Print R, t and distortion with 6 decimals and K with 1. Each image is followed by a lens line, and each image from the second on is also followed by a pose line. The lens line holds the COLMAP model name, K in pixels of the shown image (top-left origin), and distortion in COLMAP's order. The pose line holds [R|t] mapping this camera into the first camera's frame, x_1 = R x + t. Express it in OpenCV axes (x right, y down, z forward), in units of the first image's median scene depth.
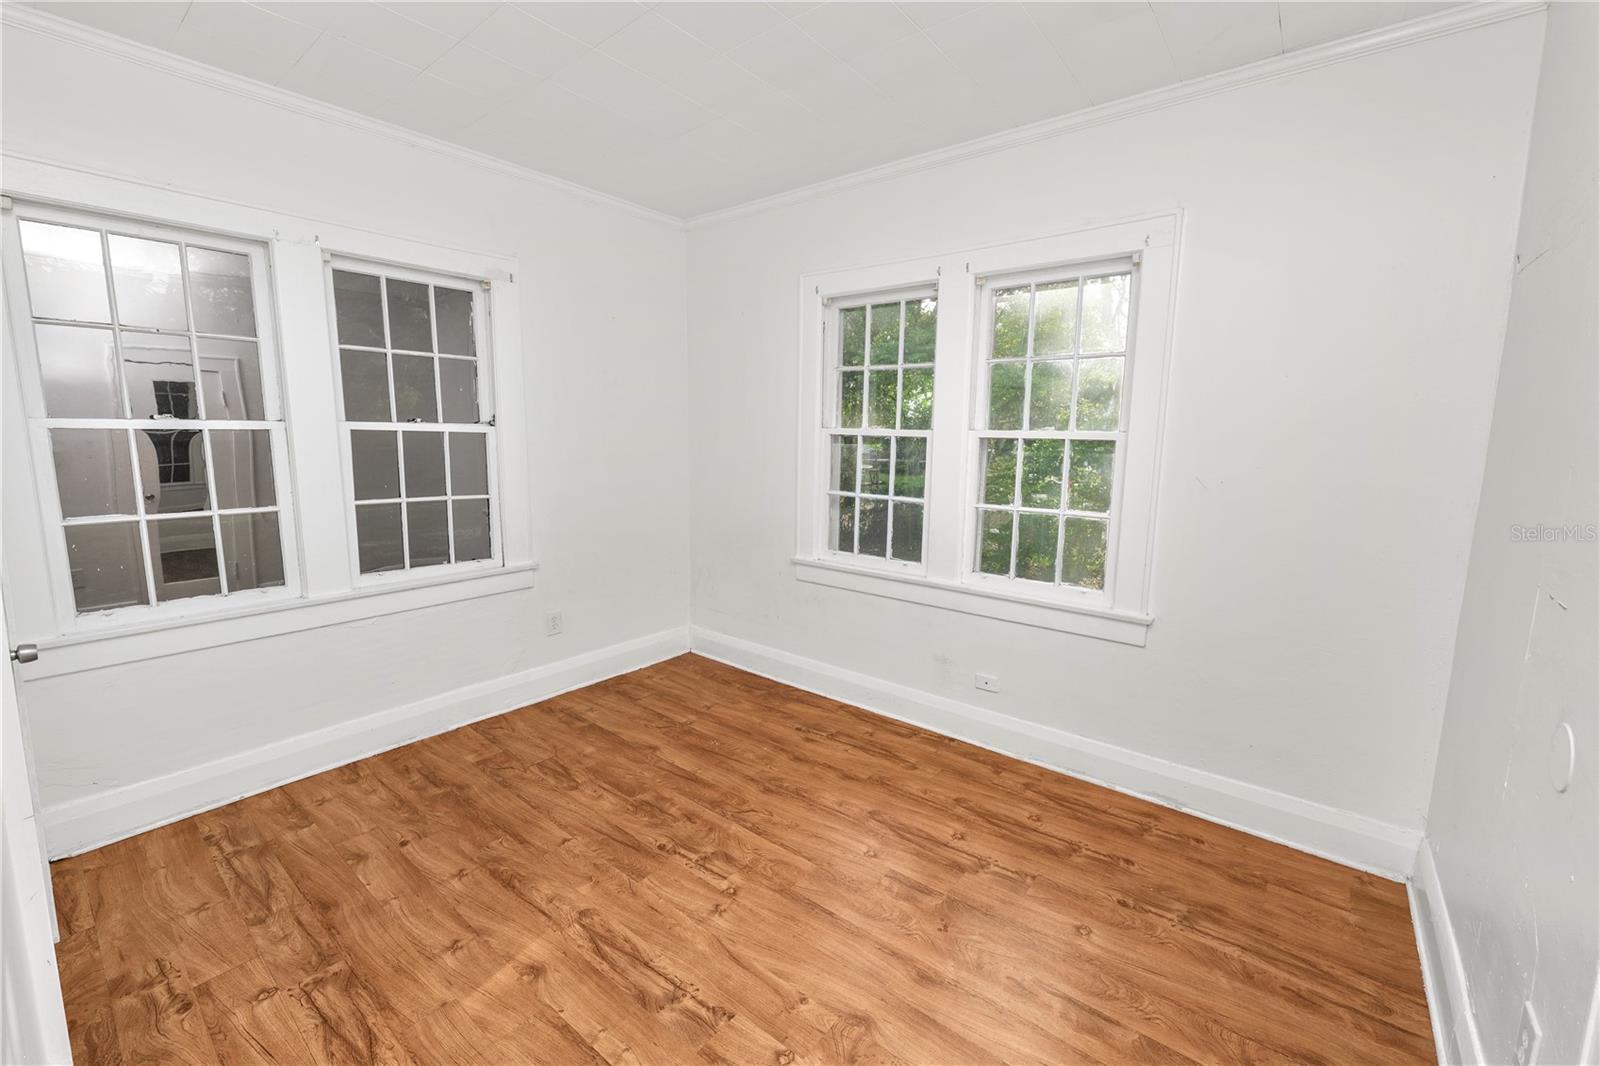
lens RADIAL K [[651.2, 0, 801.3], [0, 651.2, 529.1], [0, 0, 1]] dist [-0.011677, 0.000362]
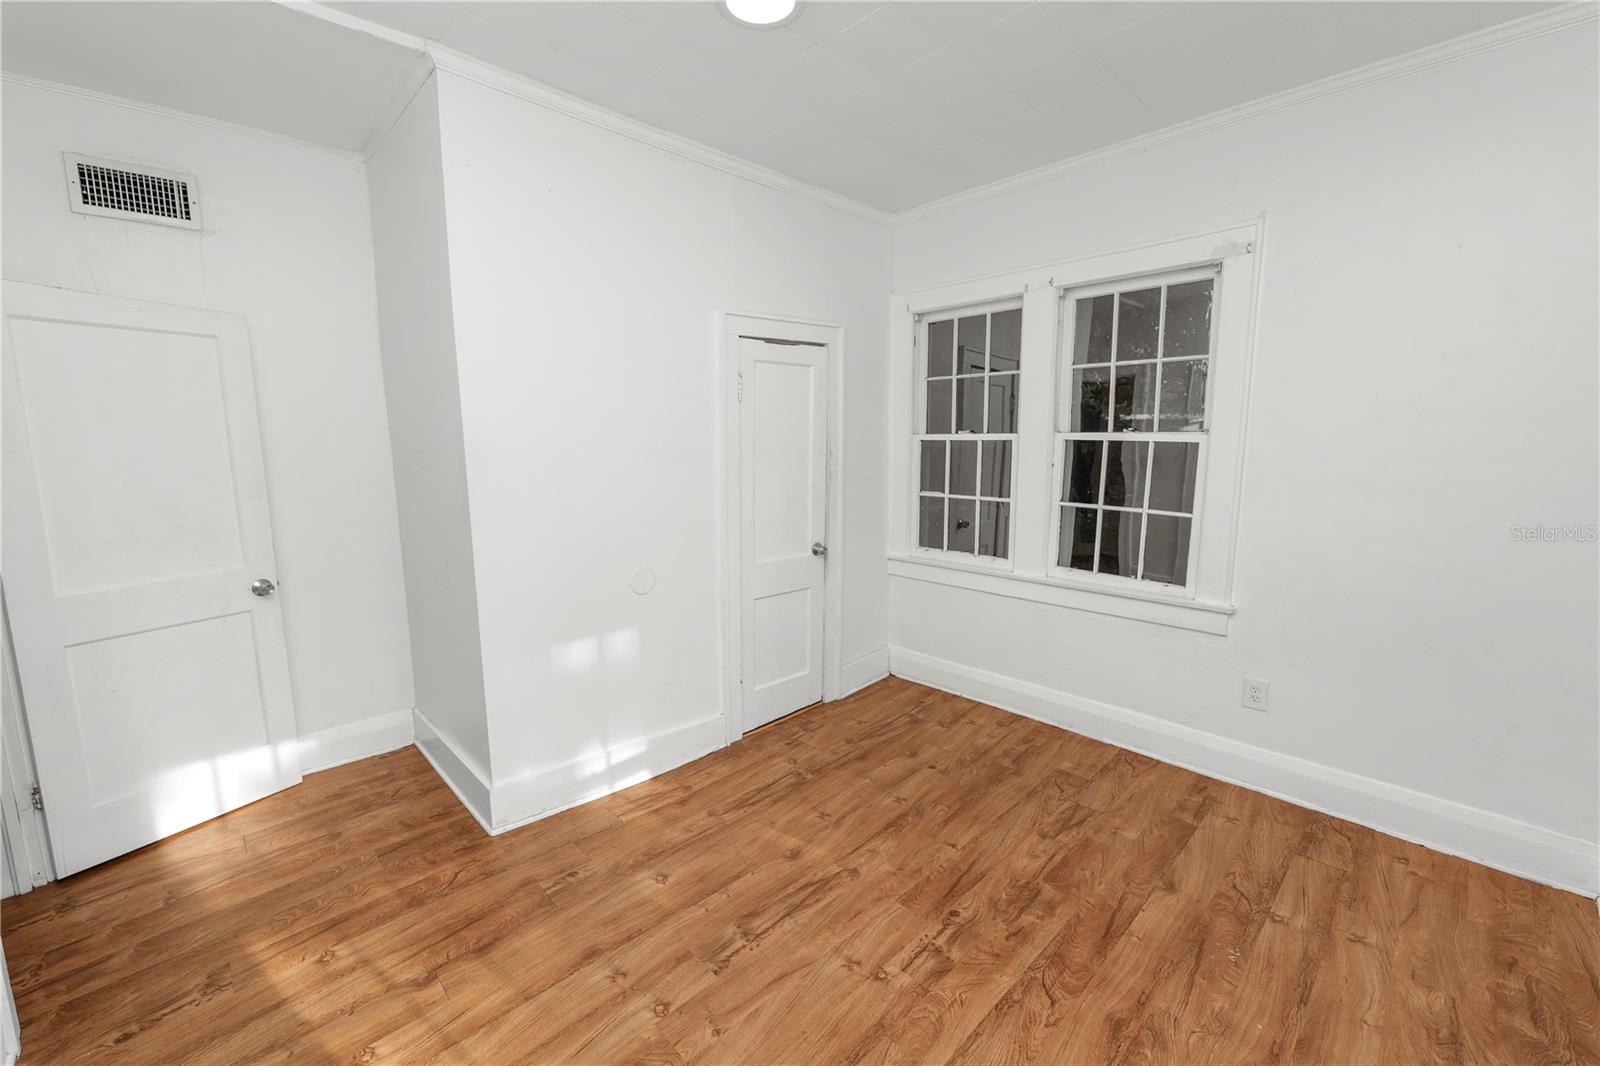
lens RADIAL K [[651.2, 0, 797.3], [0, 651.2, 536.1], [0, 0, 1]] dist [-0.011677, 0.000362]
pose [[-0.127404, 0.144013, -0.981340, 0.562647], [-0.137793, 0.977239, 0.161300, -0.117228], [0.982233, 0.155772, -0.104660, 0.744784]]
